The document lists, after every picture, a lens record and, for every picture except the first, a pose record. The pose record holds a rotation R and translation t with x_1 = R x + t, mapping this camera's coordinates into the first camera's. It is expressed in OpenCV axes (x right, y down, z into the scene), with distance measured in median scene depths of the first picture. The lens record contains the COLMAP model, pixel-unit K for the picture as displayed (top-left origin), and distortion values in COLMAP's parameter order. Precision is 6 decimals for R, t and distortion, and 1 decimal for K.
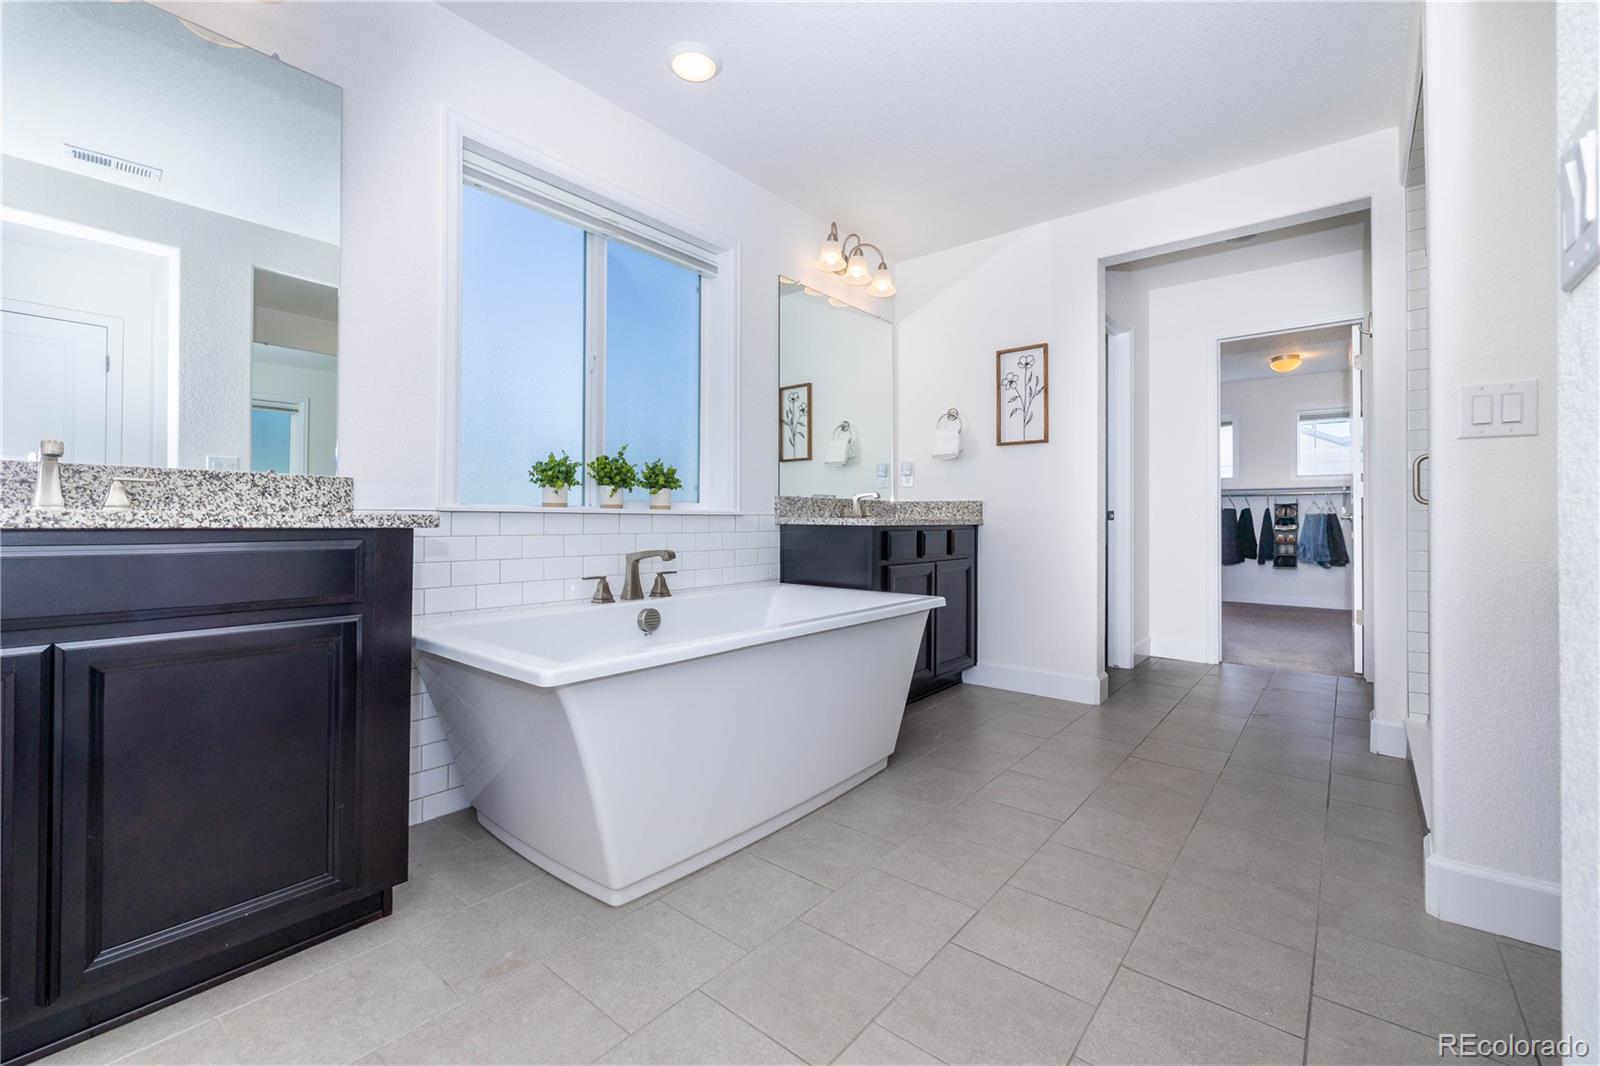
lens RADIAL K [[668.7, 0, 797.4], [0, 668.7, 521.9], [0, 0, 1]] dist [-0.001882, -0.000417]
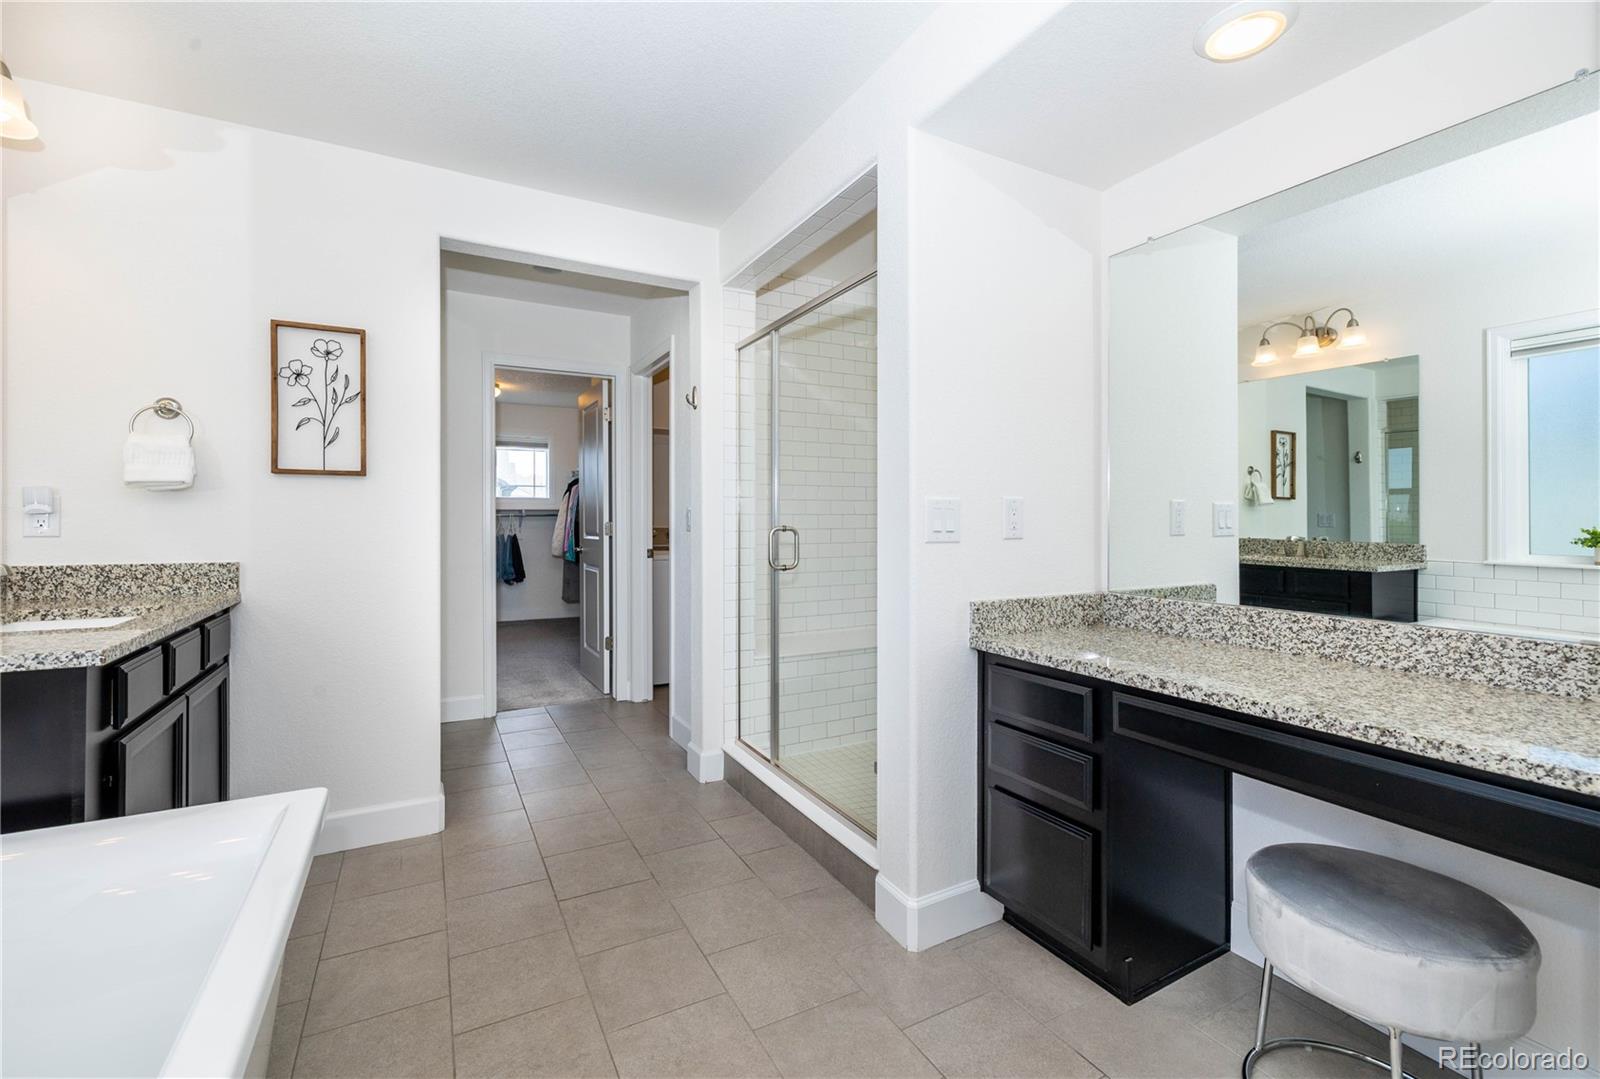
lens RADIAL K [[668.7, 0, 788.1], [0, 668.7, 525.5], [0, 0, 1]] dist [-0.001882, -0.000417]
pose [[0.386988, -0.012105, 0.922005, -0.087834], [0.002365, 0.999924, 0.012135, -0.073075], [-0.922082, -0.002516, 0.386987, 0.326426]]
